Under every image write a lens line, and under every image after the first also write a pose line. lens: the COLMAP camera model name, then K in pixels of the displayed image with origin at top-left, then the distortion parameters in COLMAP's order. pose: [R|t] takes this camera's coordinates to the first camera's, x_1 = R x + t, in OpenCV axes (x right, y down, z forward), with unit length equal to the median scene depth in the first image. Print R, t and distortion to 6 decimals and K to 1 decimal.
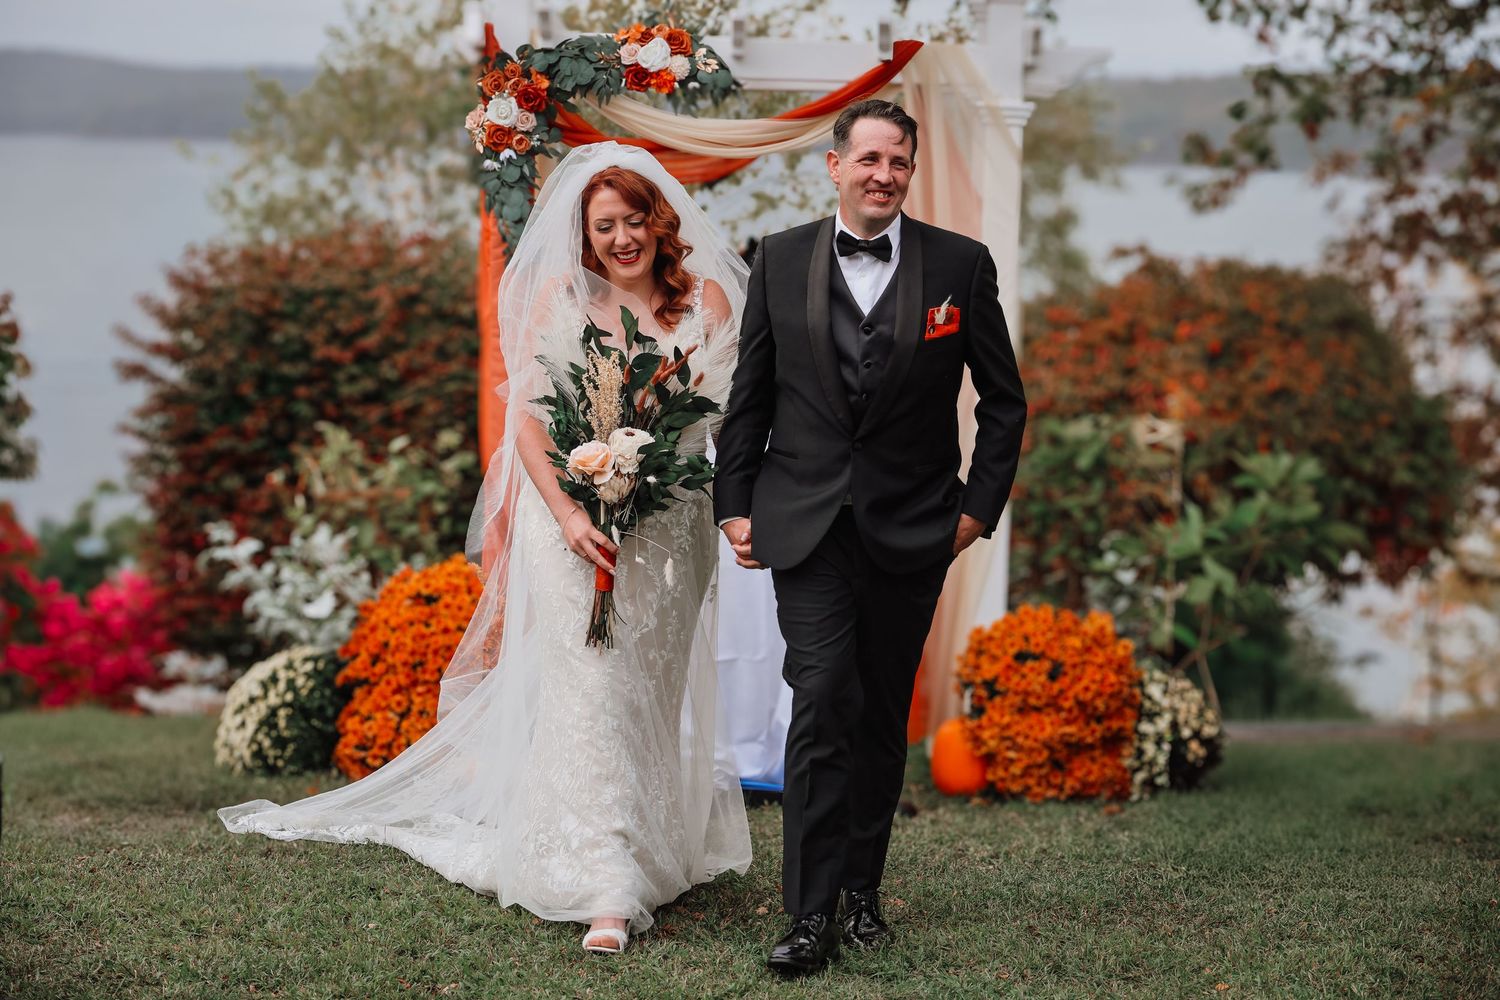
lens RADIAL K [[3504.1, 0, 750.5], [0, 3504.1, 460.5], [0, 0, 1]] dist [-0.026927, -0.705076]
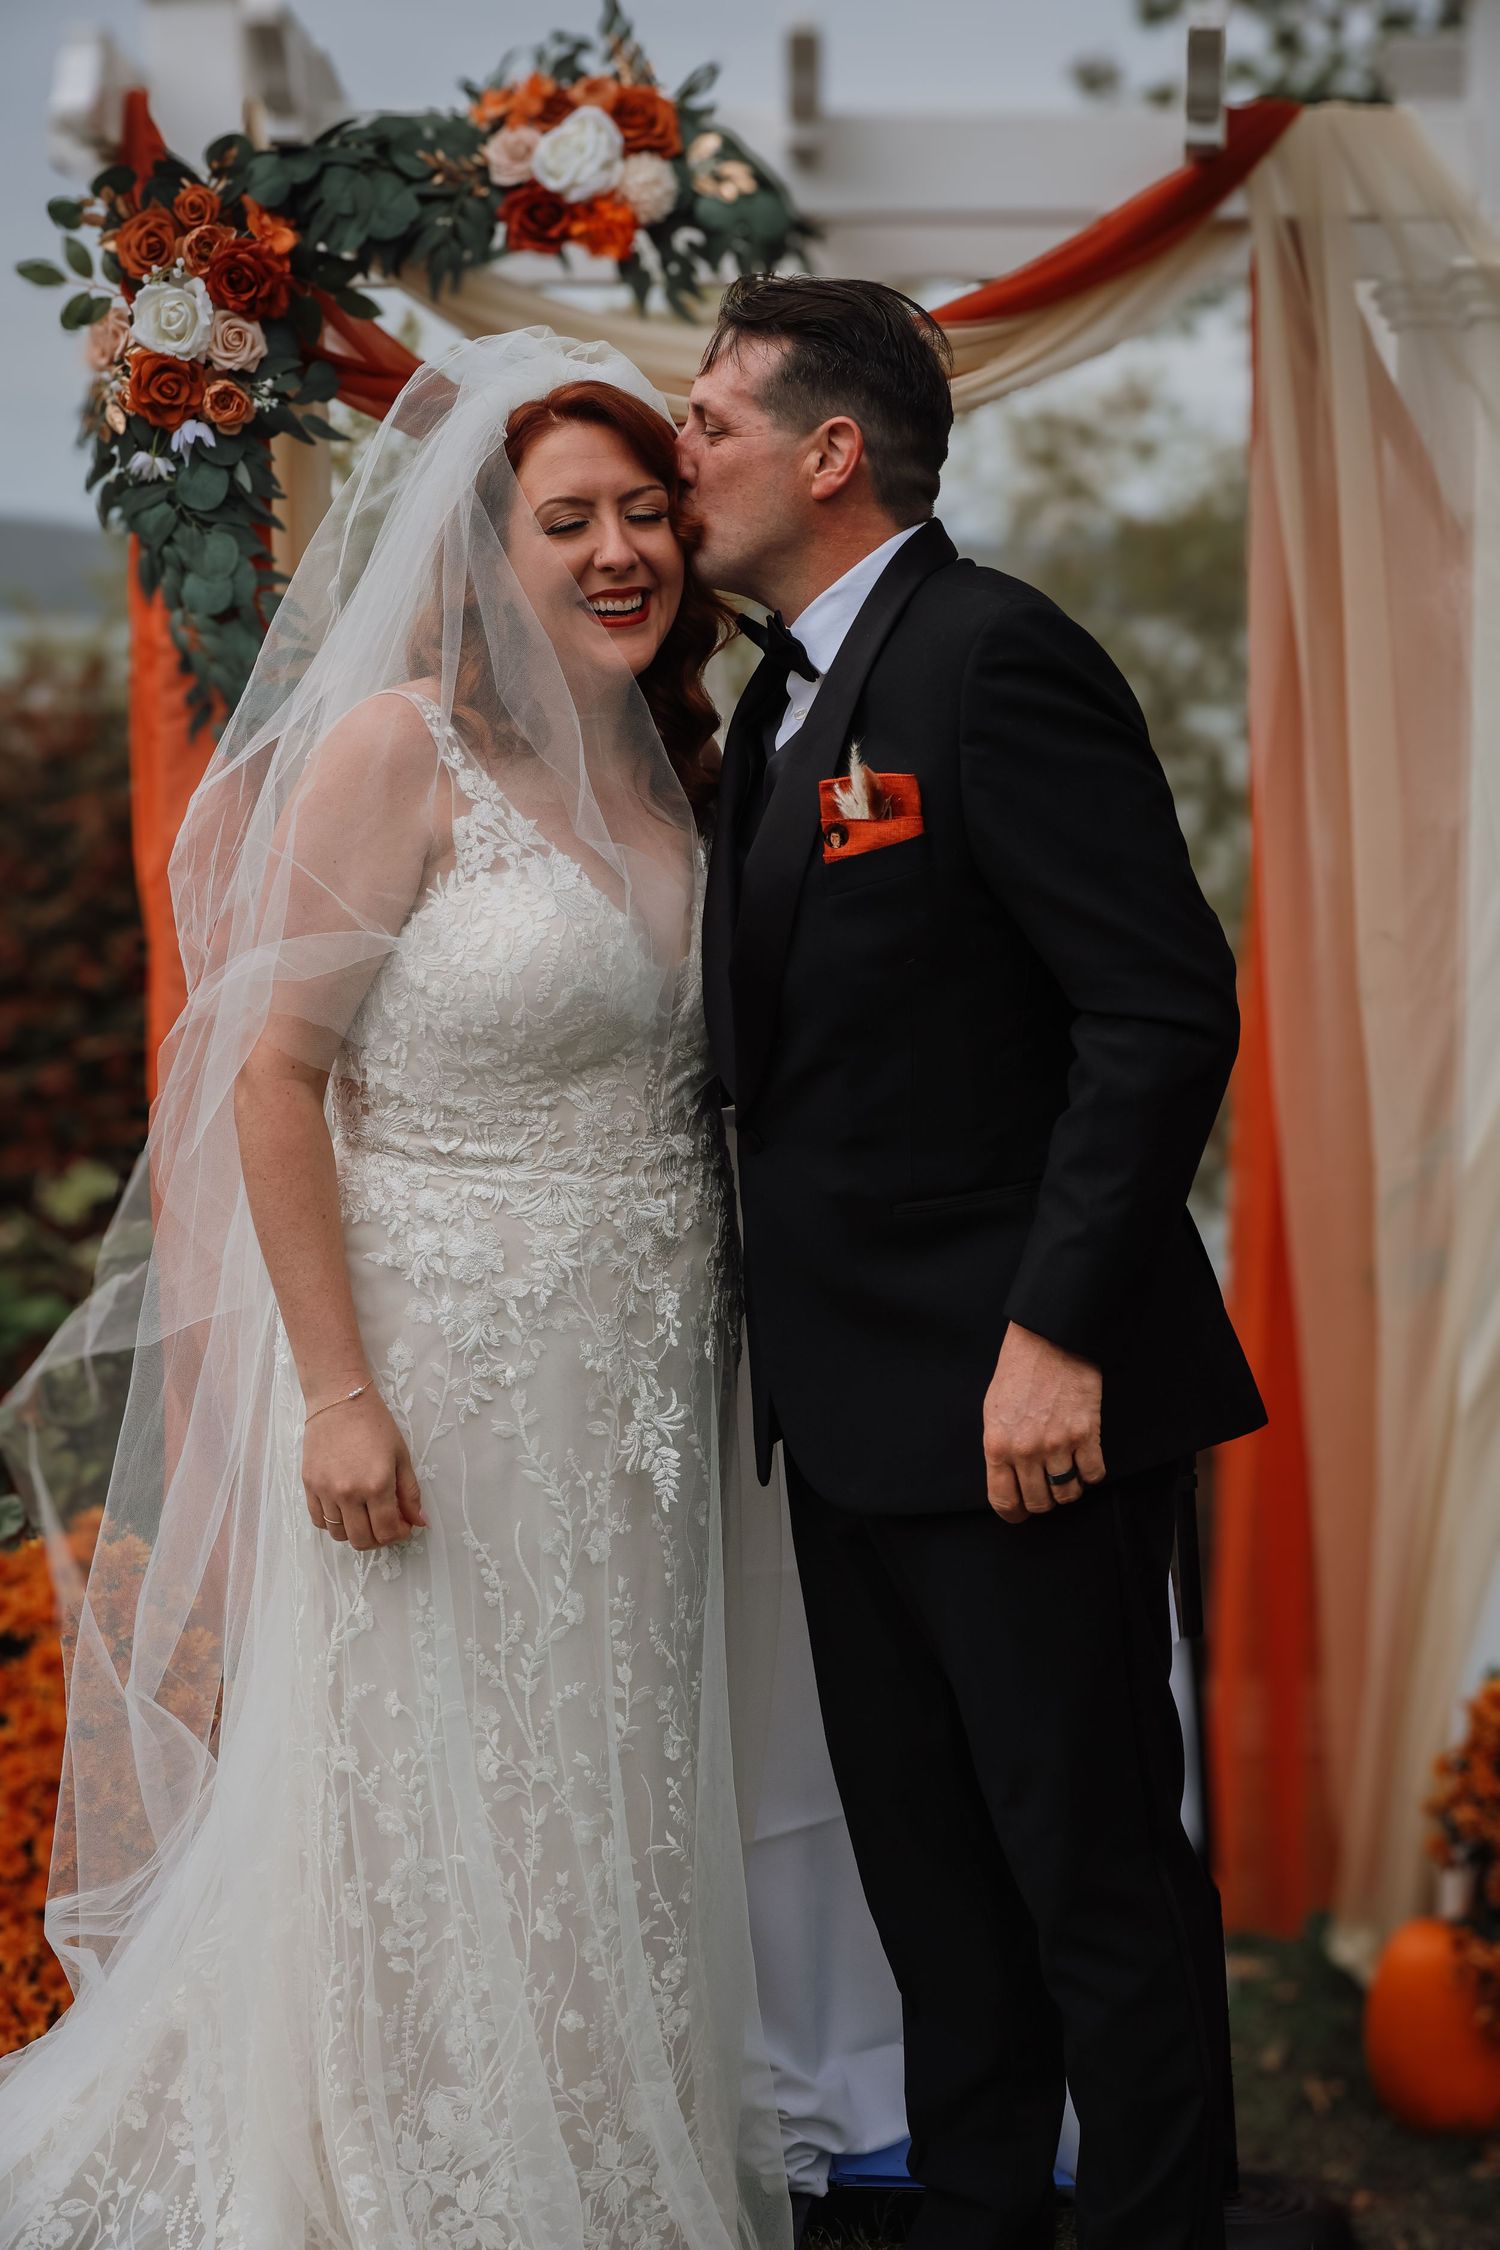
lens RADIAL K [[4193.3, 0, 806.9], [0, 4193.3, 1129.6], [0, 0, 1]] dist [-0.003758, 0.061398]
pose [[0.999641, -0.024824, -0.010081, -0.001368], [0.025152, 0.999109, 0.033878, -0.027165], [0.009232, -0.034119, 0.999375, 0.553025]]
